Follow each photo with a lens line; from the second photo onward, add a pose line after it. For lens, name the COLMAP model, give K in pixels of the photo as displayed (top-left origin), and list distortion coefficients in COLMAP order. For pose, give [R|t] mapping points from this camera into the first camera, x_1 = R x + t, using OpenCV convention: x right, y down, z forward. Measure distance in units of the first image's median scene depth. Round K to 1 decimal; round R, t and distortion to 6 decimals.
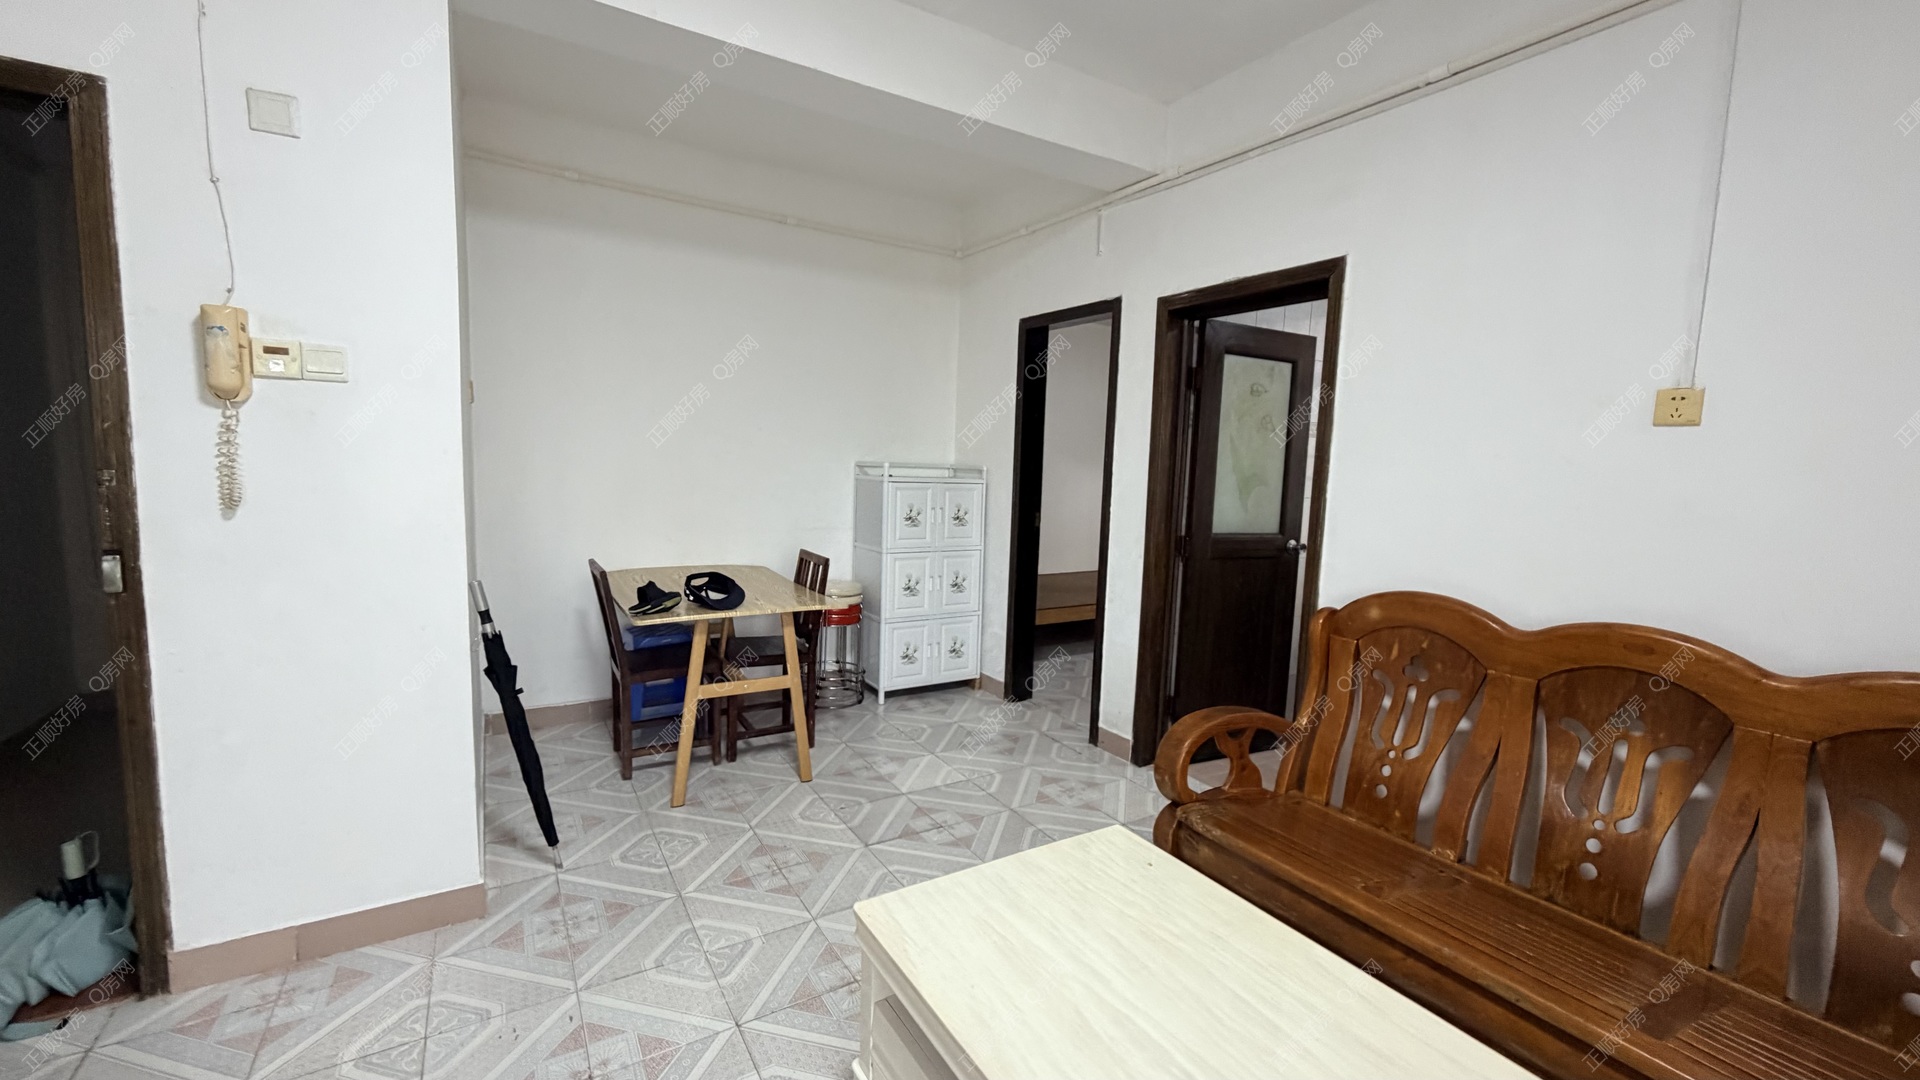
lens RADIAL K [[764.5, 0, 965.1], [0, 764.5, 537.5], [0, 0, 1]] dist [-0.000777, 0.000528]
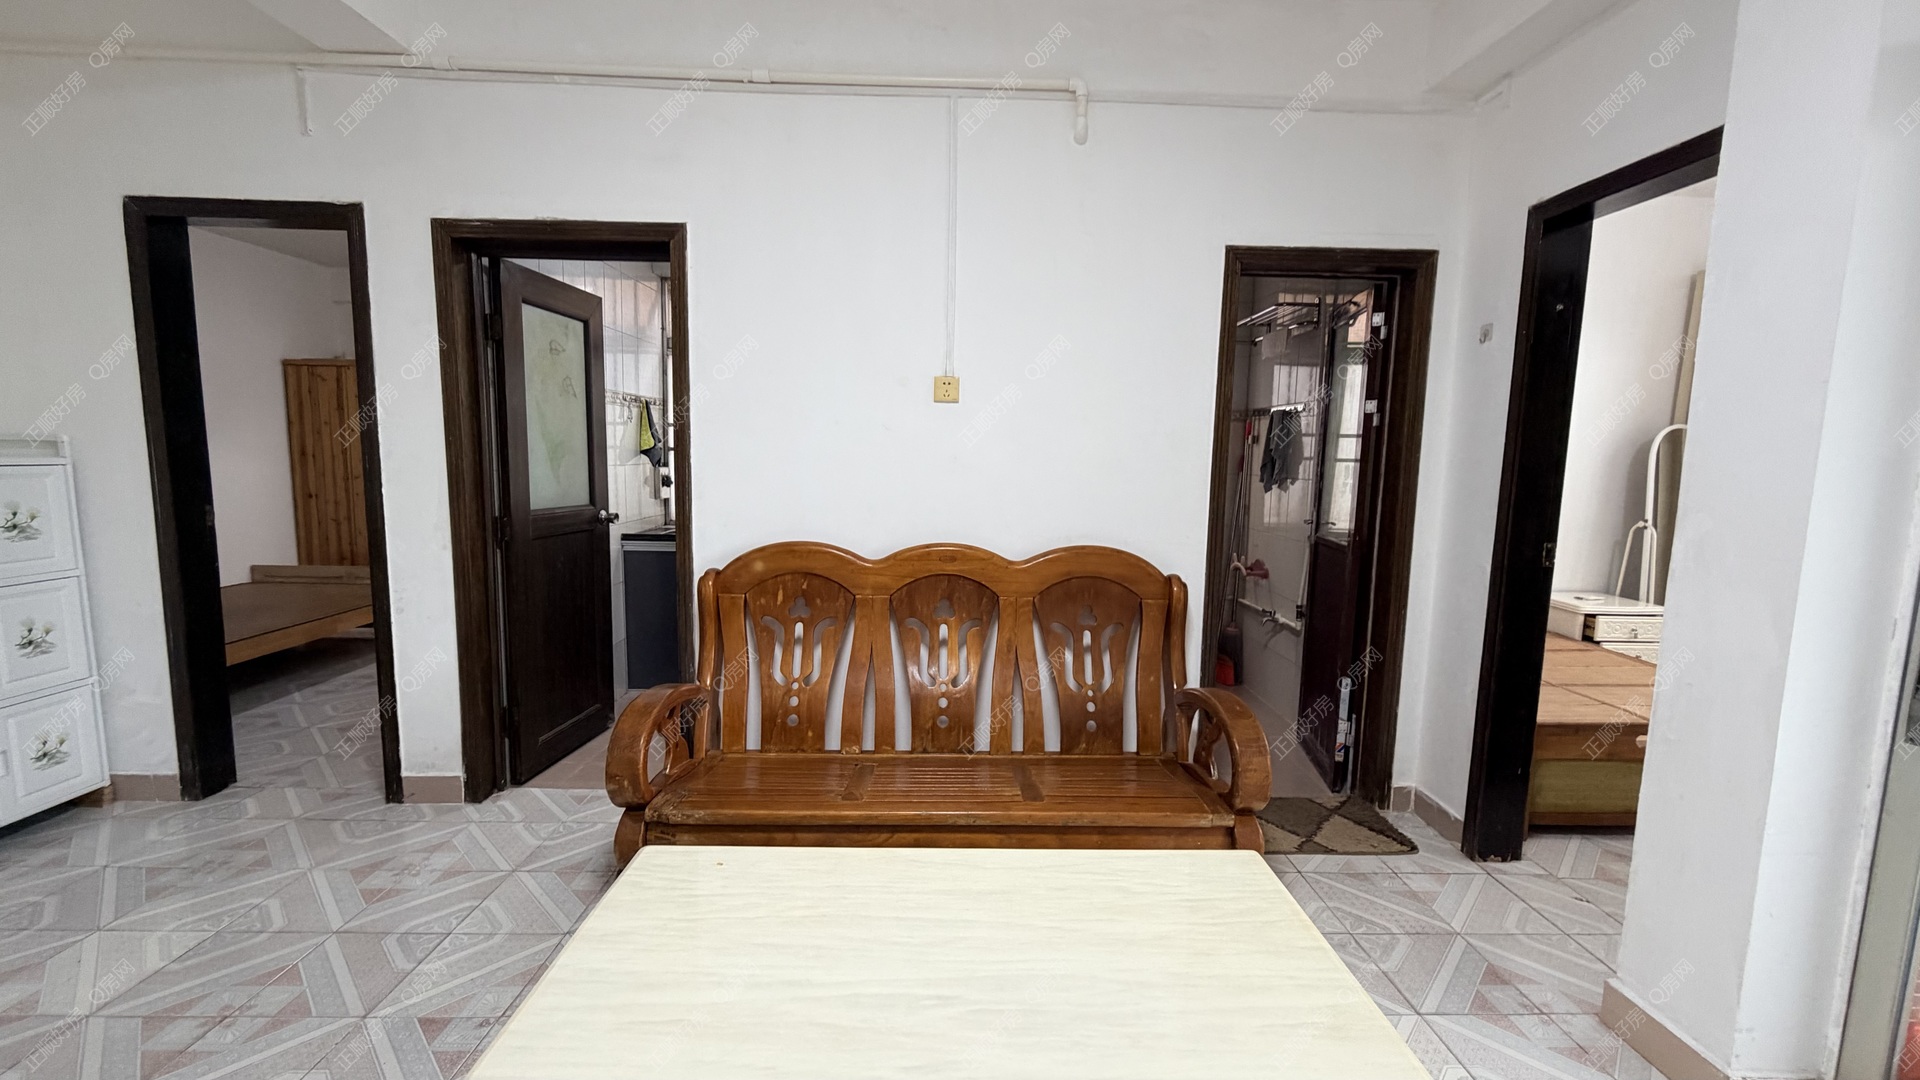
lens RADIAL K [[764.5, 0, 965.9], [0, 764.5, 537.3], [0, 0, 1]] dist [-0.000777, 0.000528]
pose [[0.510030, -0.121211, 0.851573, -0.225498], [0.085227, 0.992271, 0.090193, -0.015053], [-0.855924, 0.026576, 0.516419, 0.167420]]
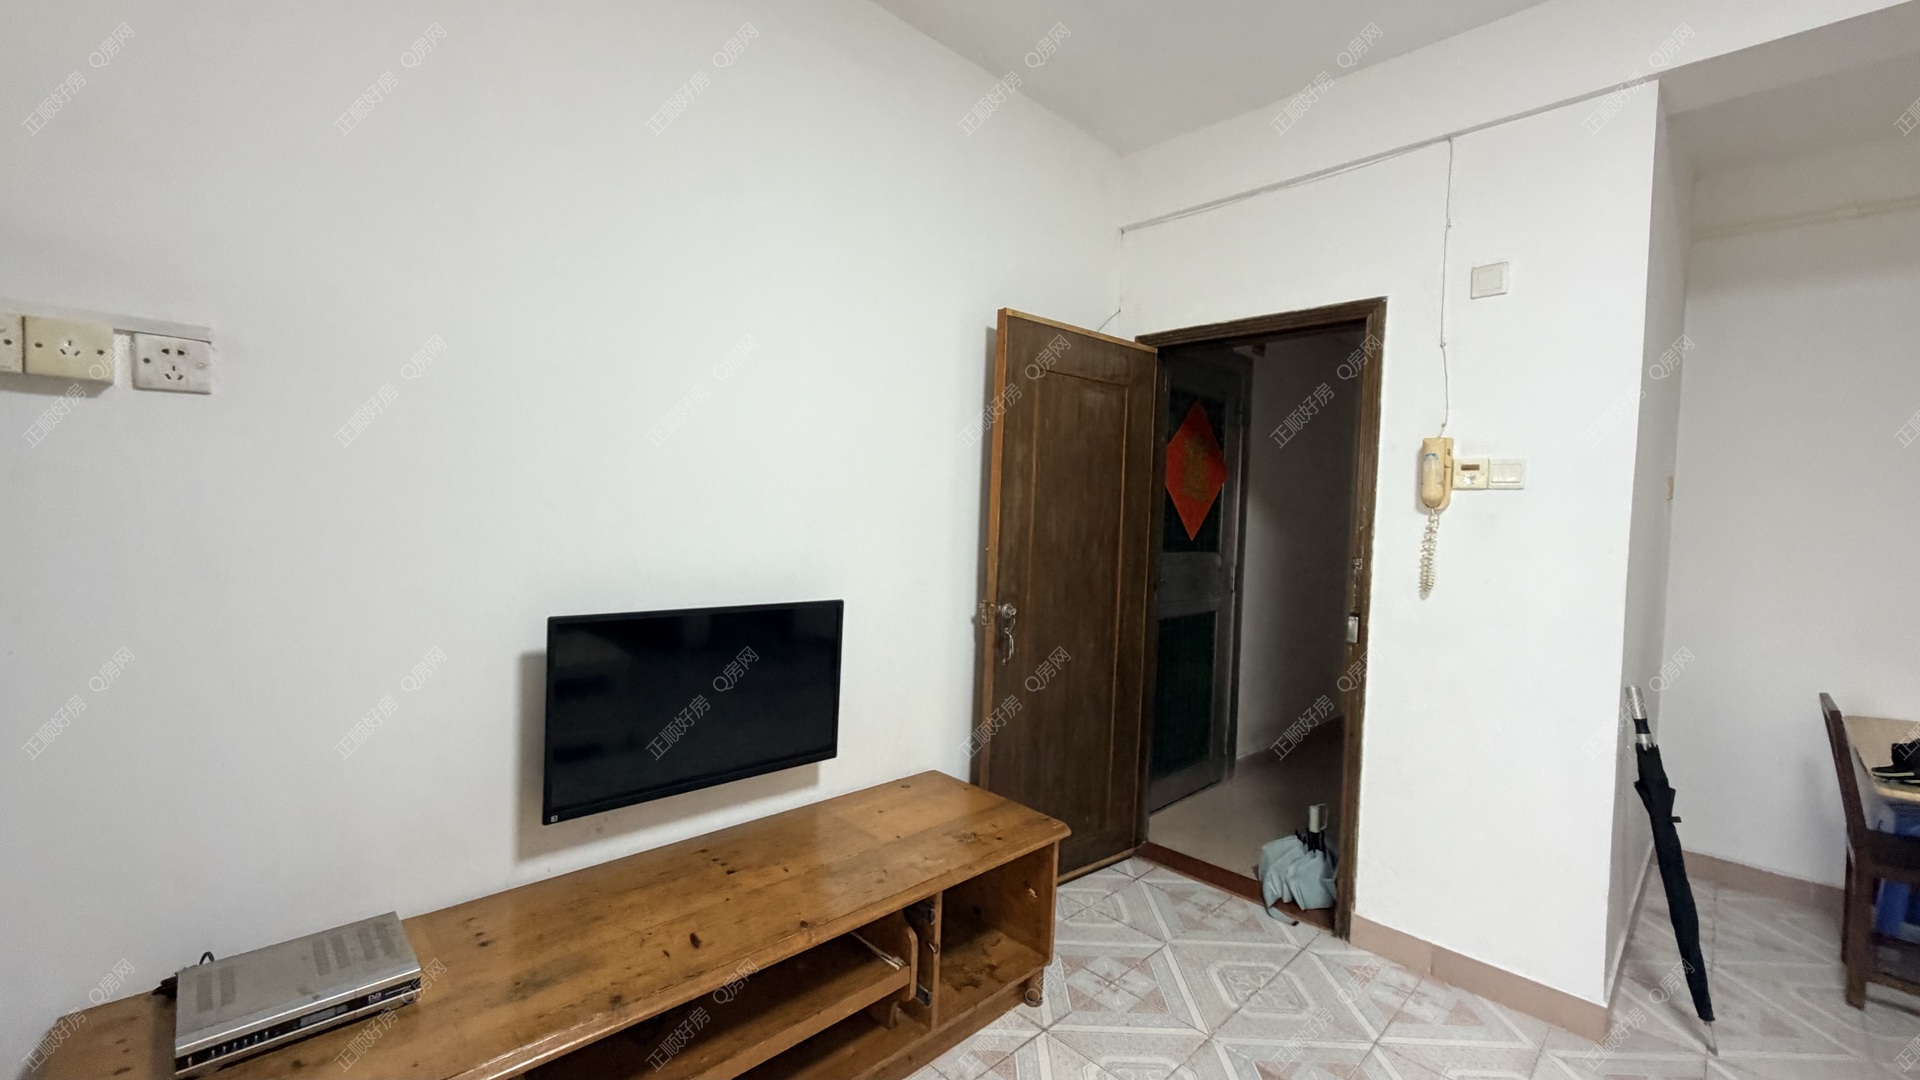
lens RADIAL K [[764.5, 0, 963.3], [0, 764.5, 538.5], [0, 0, 1]] dist [-0.000777, 0.000528]
pose [[0.218484, 0.005888, -0.975823, 0.092444], [-0.128243, 0.991482, -0.022731, 0.002479], [0.967377, 0.130109, 0.217378, -0.036253]]
